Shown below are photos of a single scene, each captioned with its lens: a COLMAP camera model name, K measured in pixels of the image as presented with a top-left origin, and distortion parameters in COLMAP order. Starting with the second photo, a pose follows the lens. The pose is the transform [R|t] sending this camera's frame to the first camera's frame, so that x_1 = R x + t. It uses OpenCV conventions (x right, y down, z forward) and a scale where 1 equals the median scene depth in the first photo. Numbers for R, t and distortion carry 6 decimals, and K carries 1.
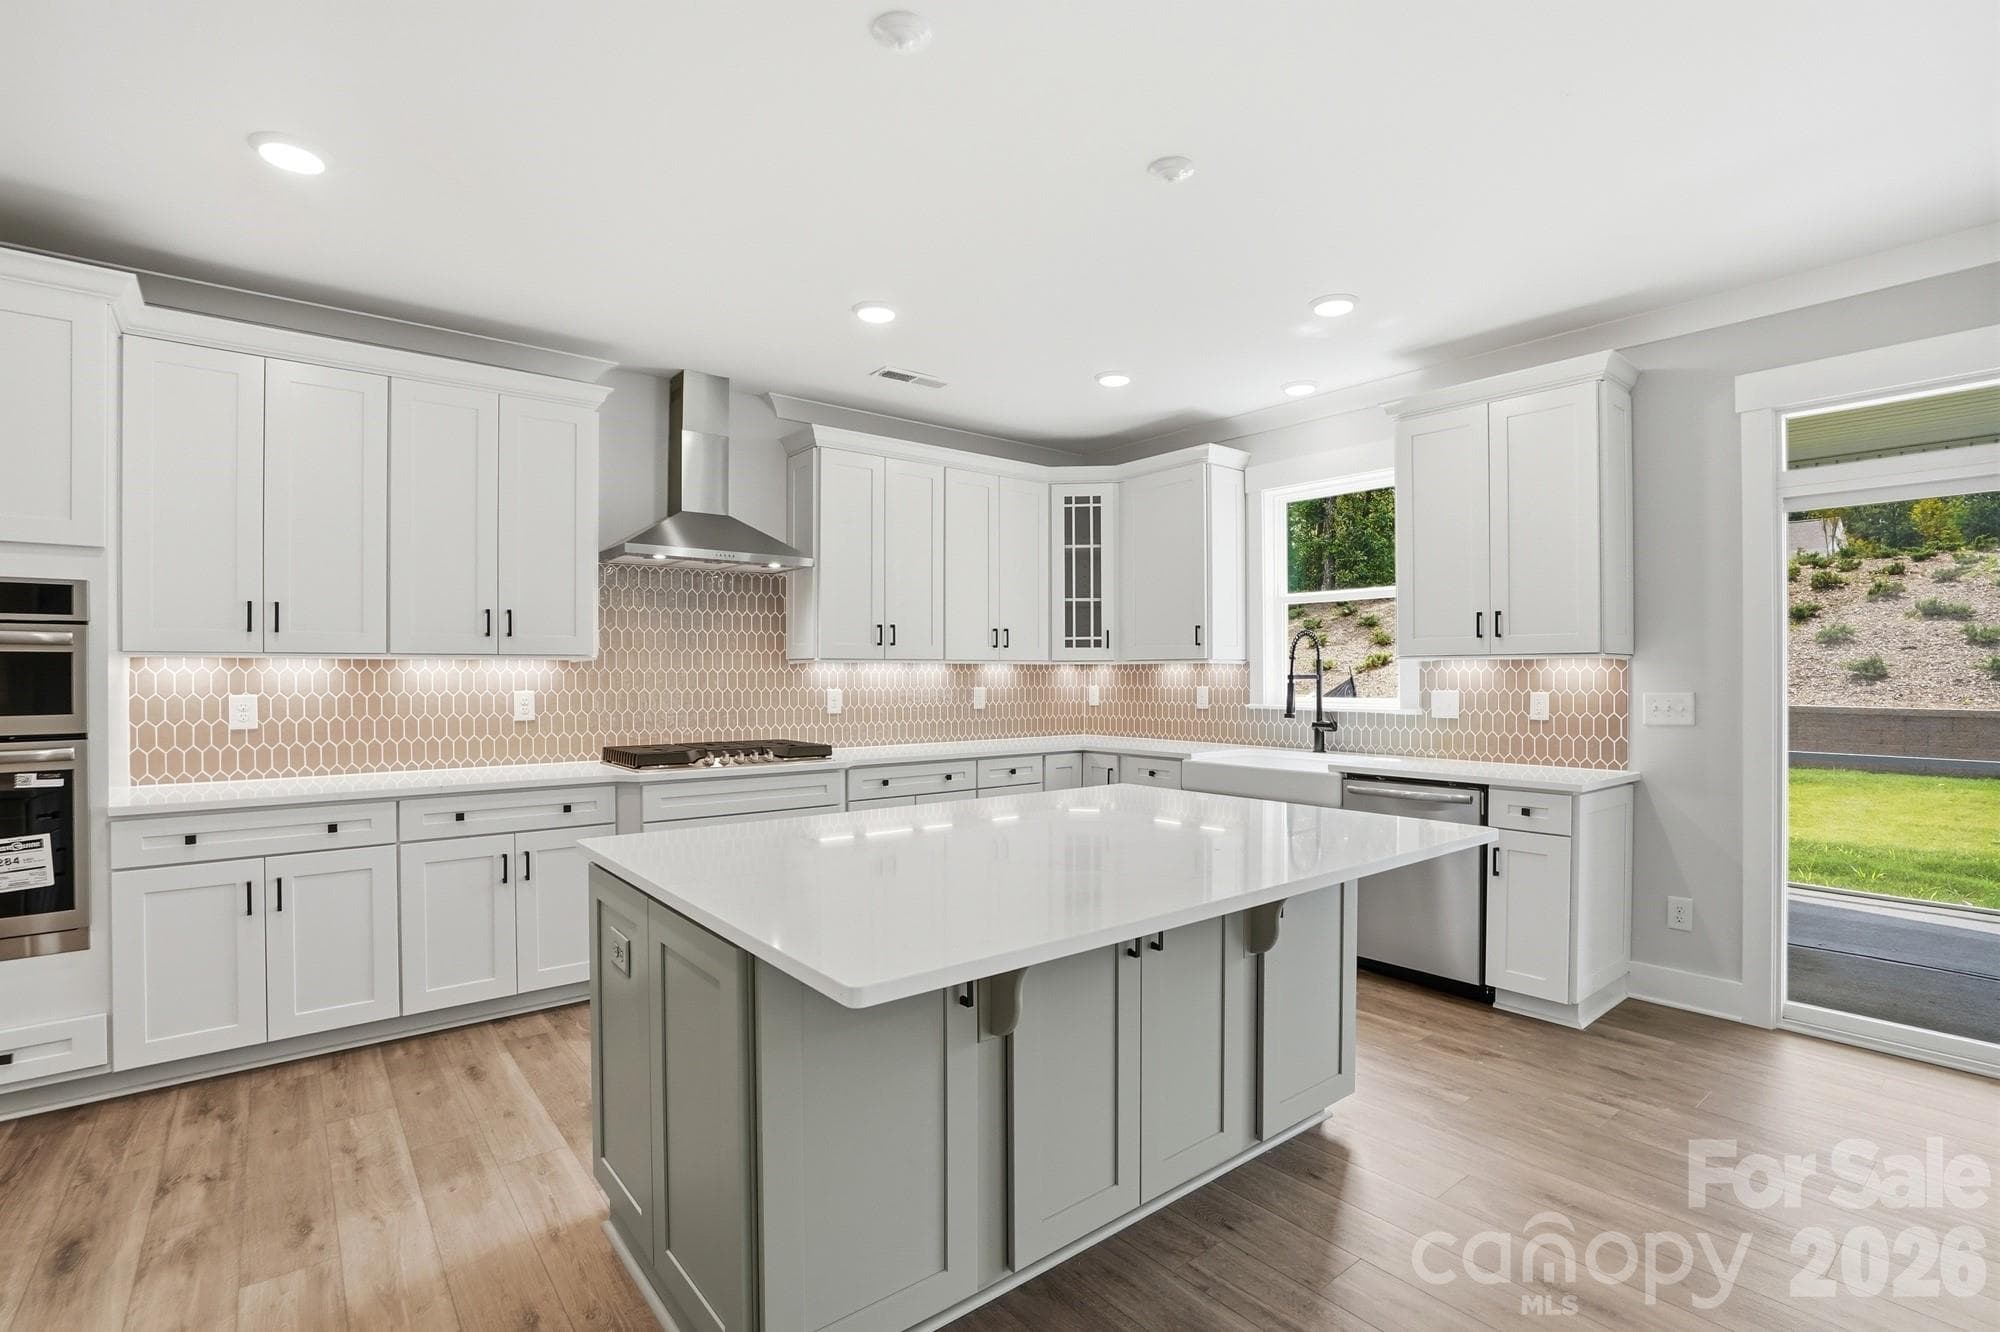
lens RADIAL K [[949.1, 0, 1005.9], [0, 949.1, 674.9], [0, 0, 1]] dist [-0.036732, 0.000392]
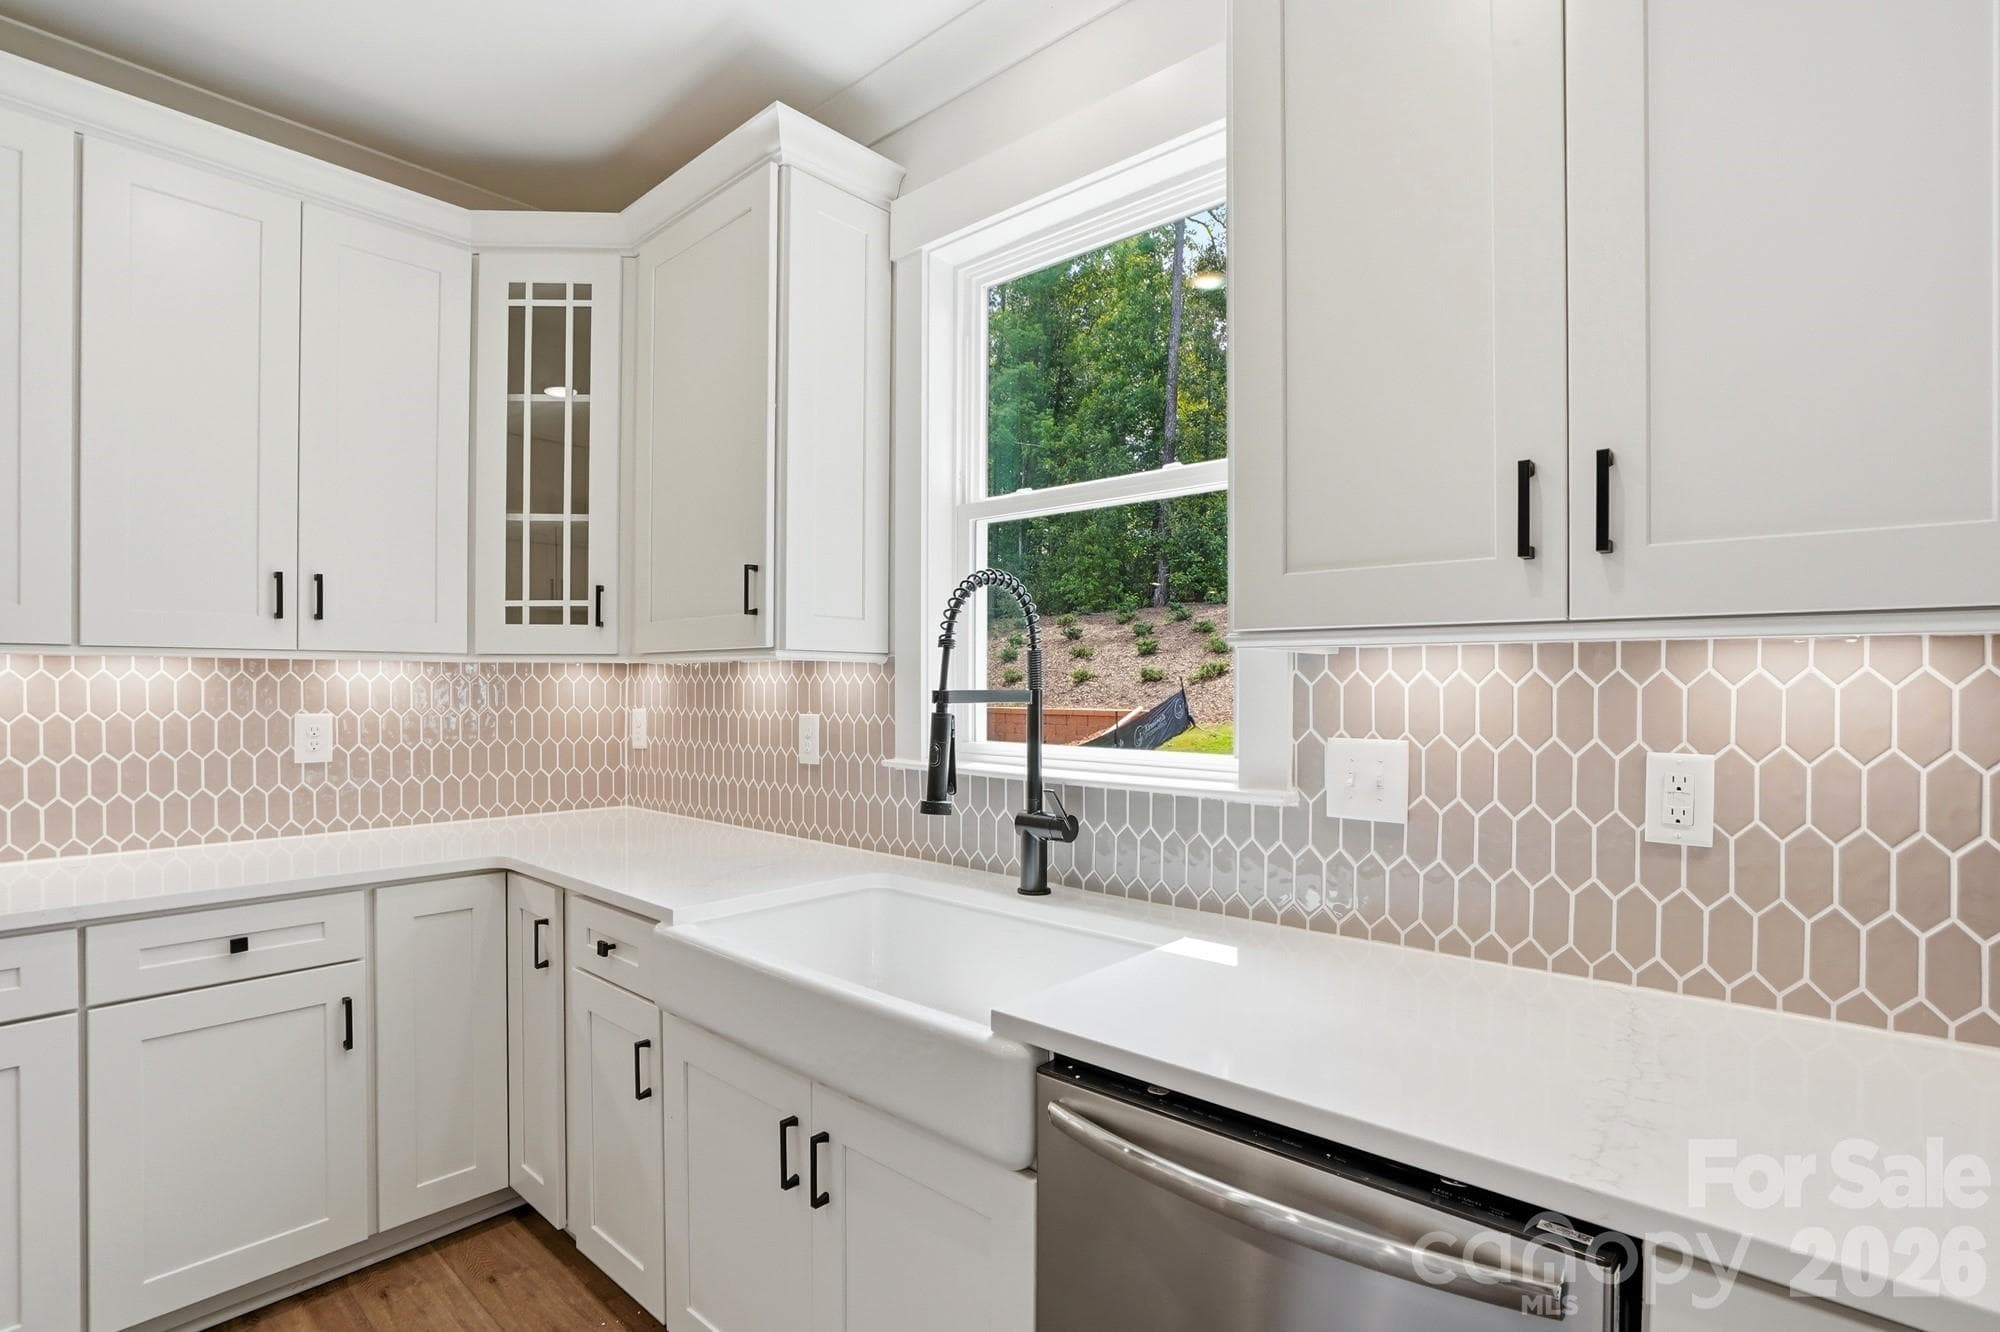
lens RADIAL K [[966.0, 0, 1000.4], [0, 966.0, 682.0], [0, 0, 1]] dist [-0.049701, 0.000281]
pose [[0.987942, 0.005264, 0.154733, 0.239008], [-0.004837, 0.999983, -0.003134, -0.001890], [-0.154747, 0.002348, 0.987951, 0.573587]]
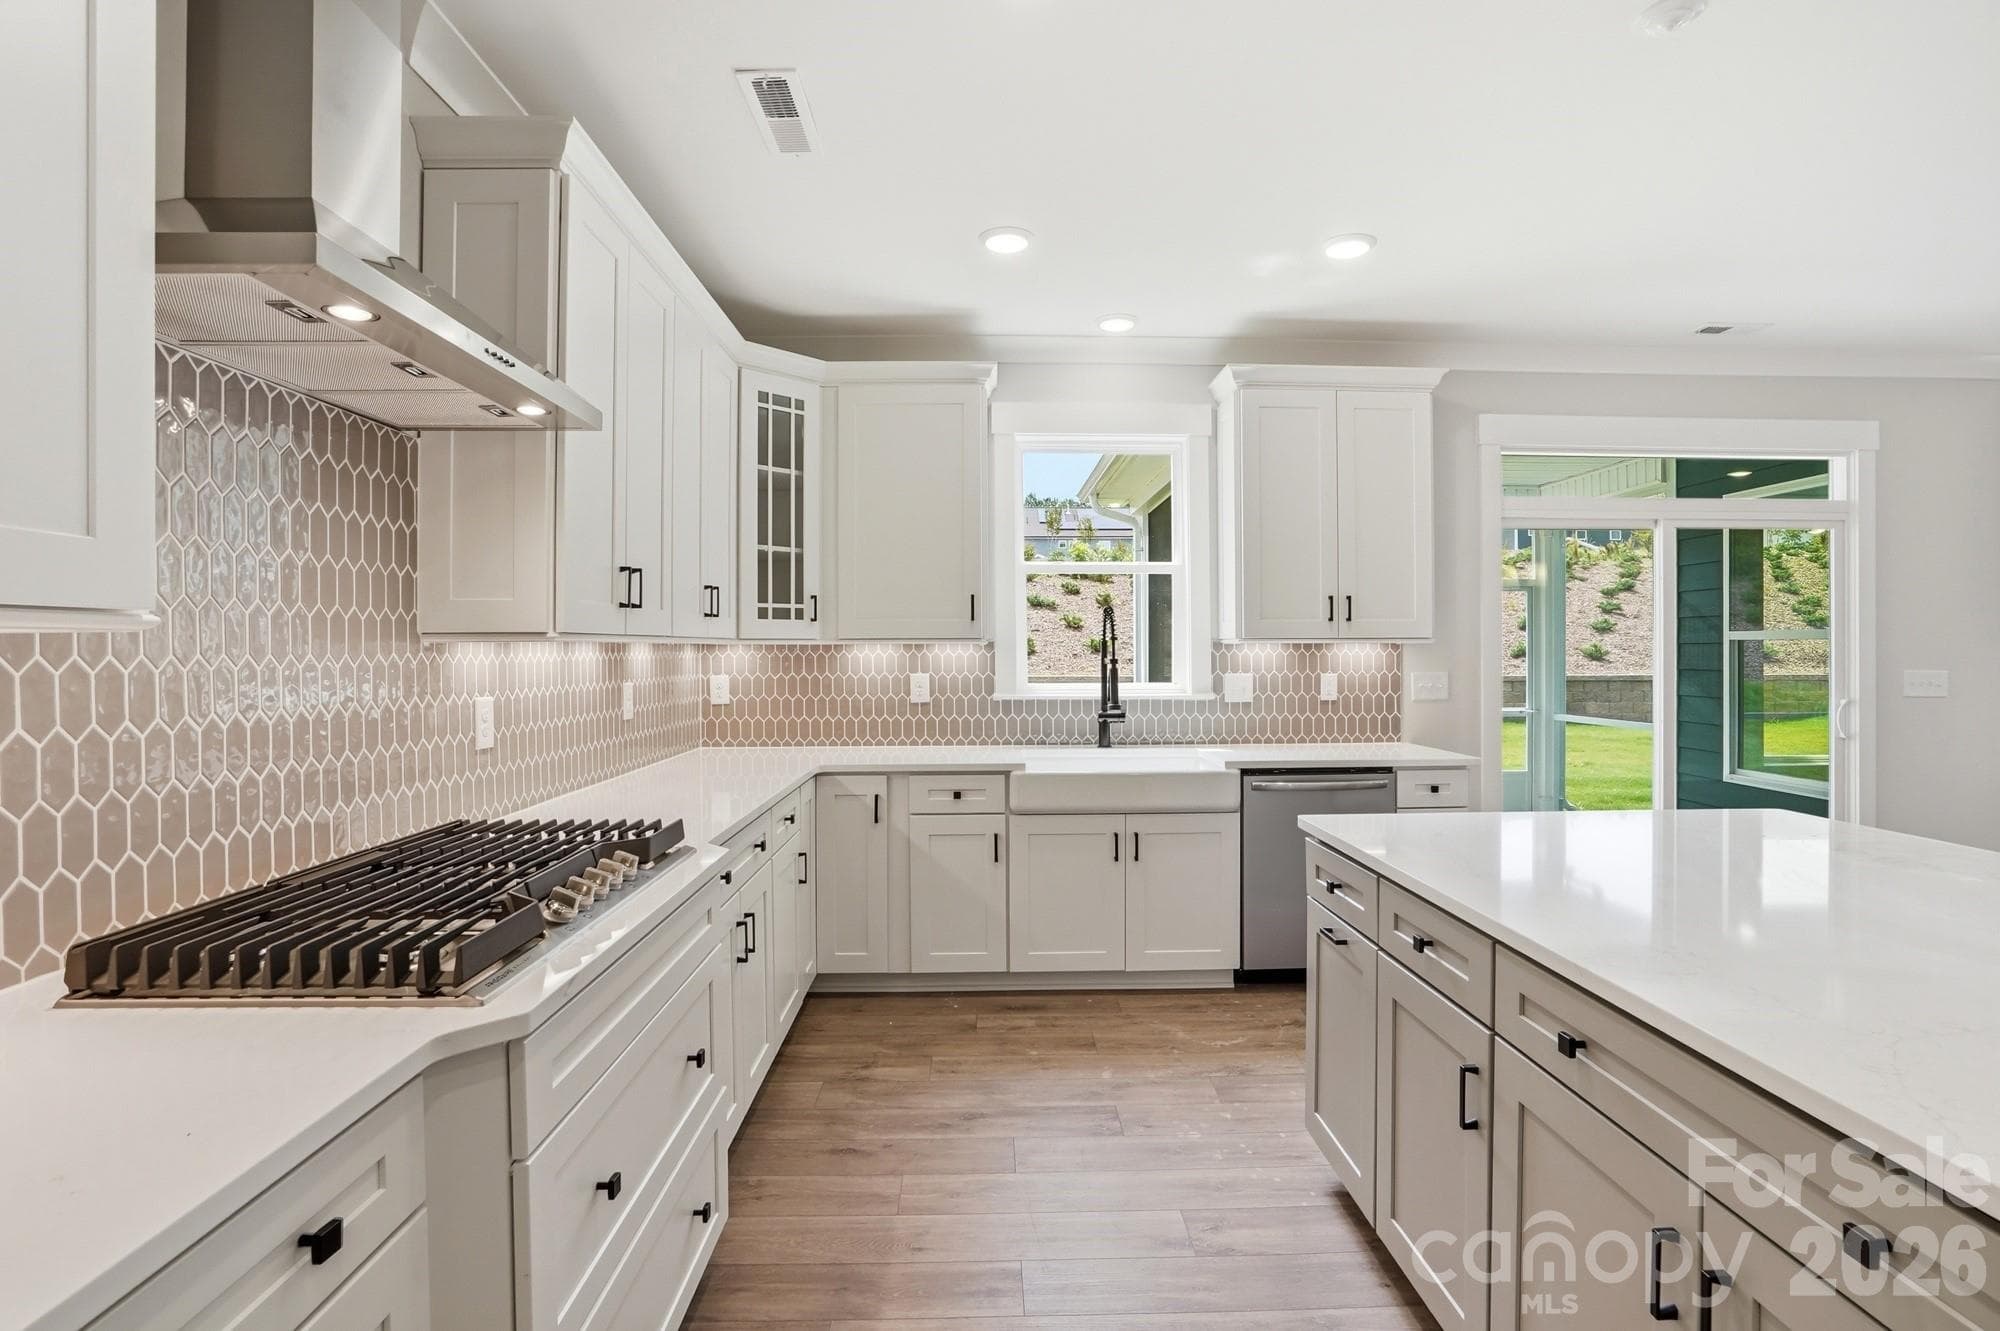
lens RADIAL K [[955.8, 0, 1014.9], [0, 955.8, 643.7], [0, 0, 1]] dist [-0.044315, 0.000428]
pose [[0.604512, 0.003764, 0.796588, -0.386325], [0.002516, 0.999975, -0.006635, -0.007301], [-0.796592, 0.006015, 0.604487, 0.496189]]
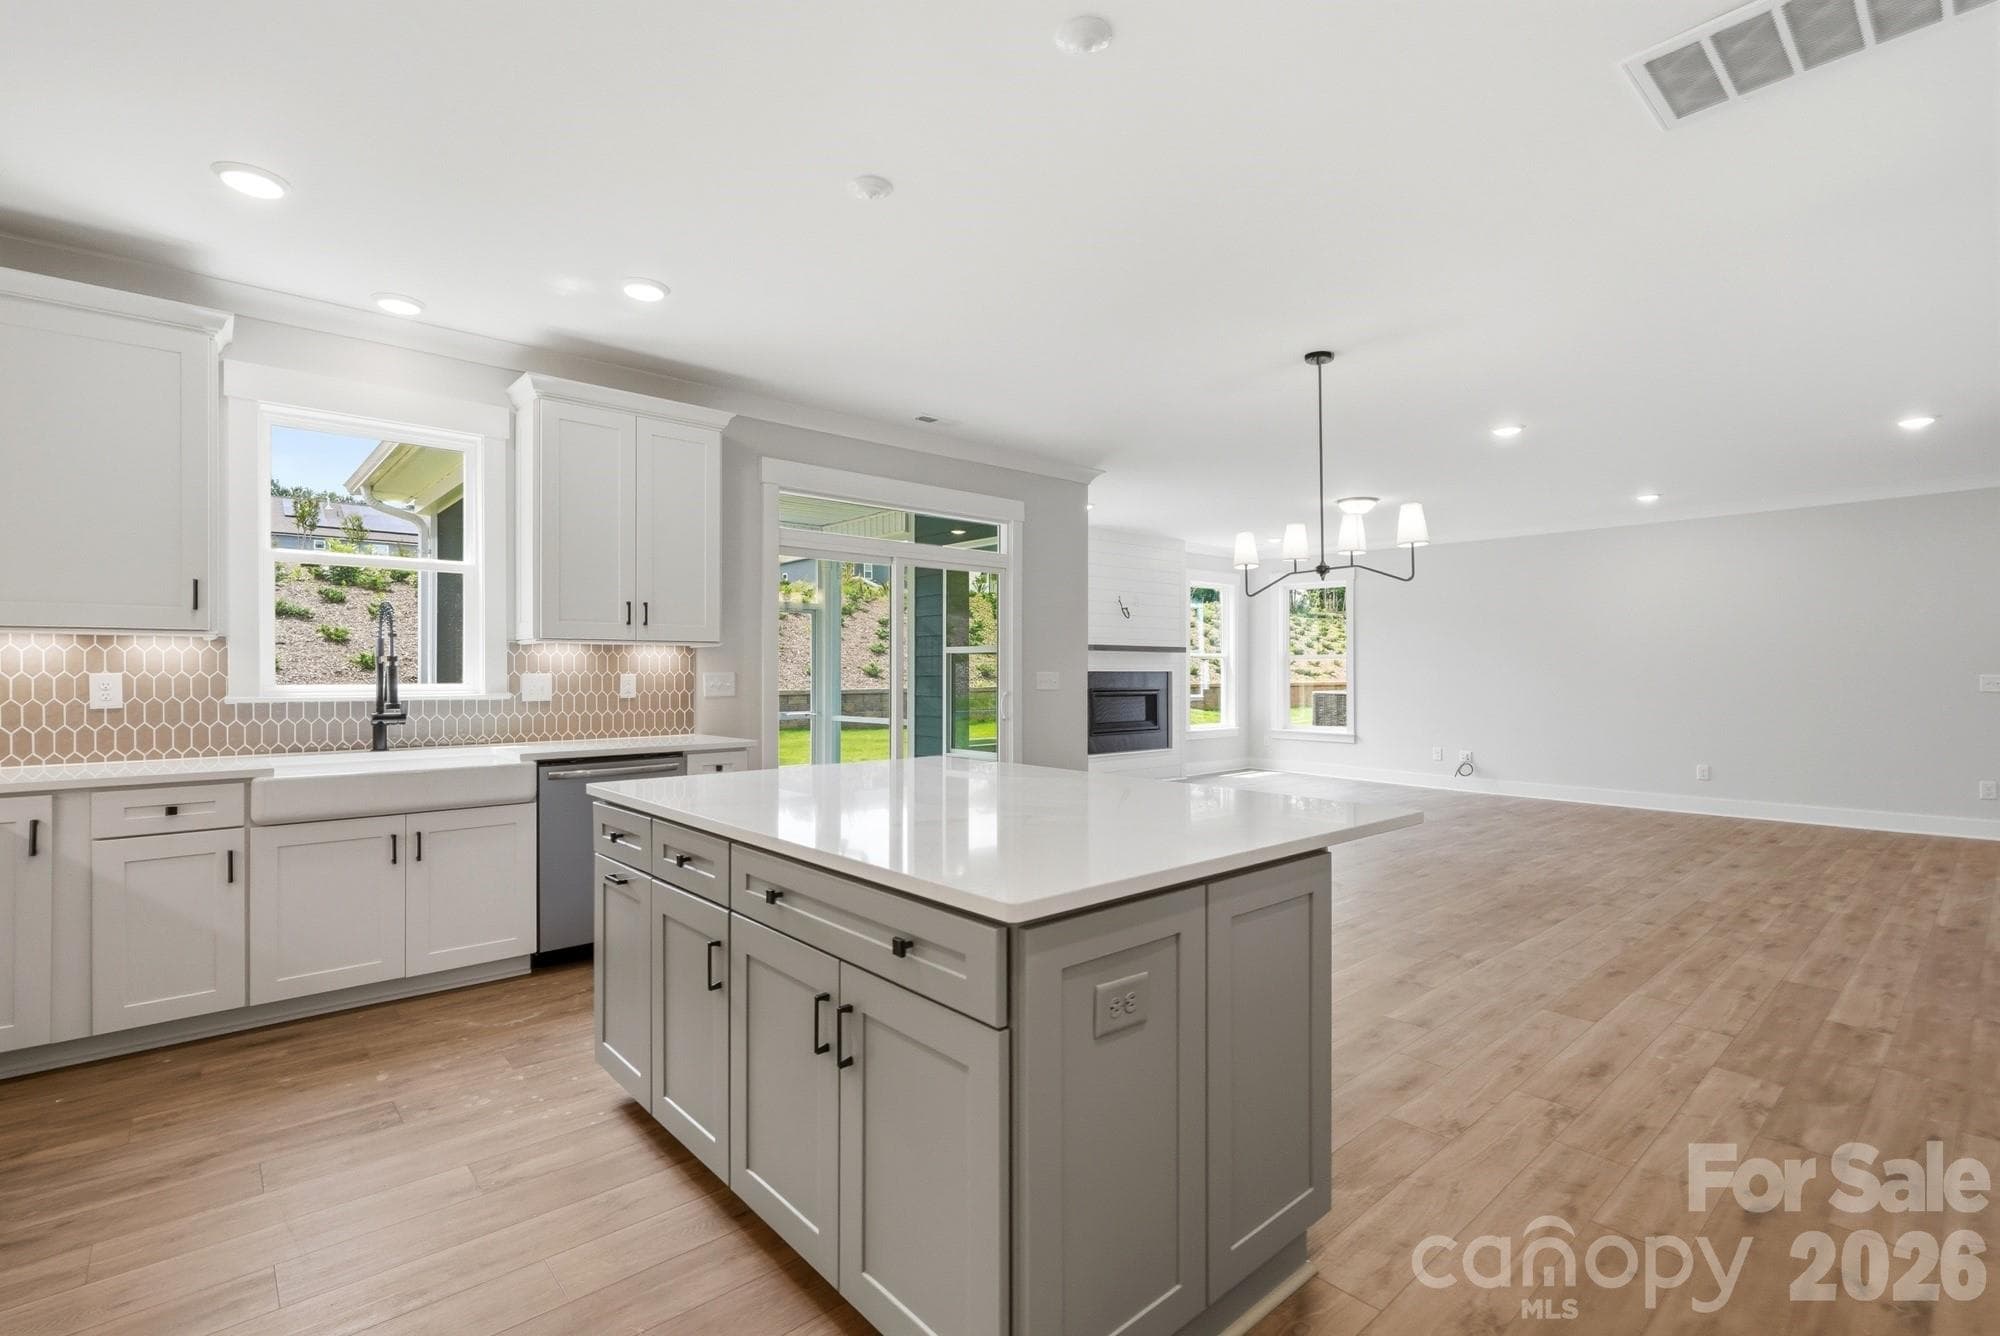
lens RADIAL K [[912.9, 0, 1015.4], [0, 912.9, 668.6], [0, 0, 1]] dist [-0.002654, 0.000045]
pose [[-0.052945, 0.002531, 0.998594, -0.452409], [0.000488, 0.999997, -0.002508, 0.011637], [-0.998597, 0.000354, -0.052947, 0.455400]]
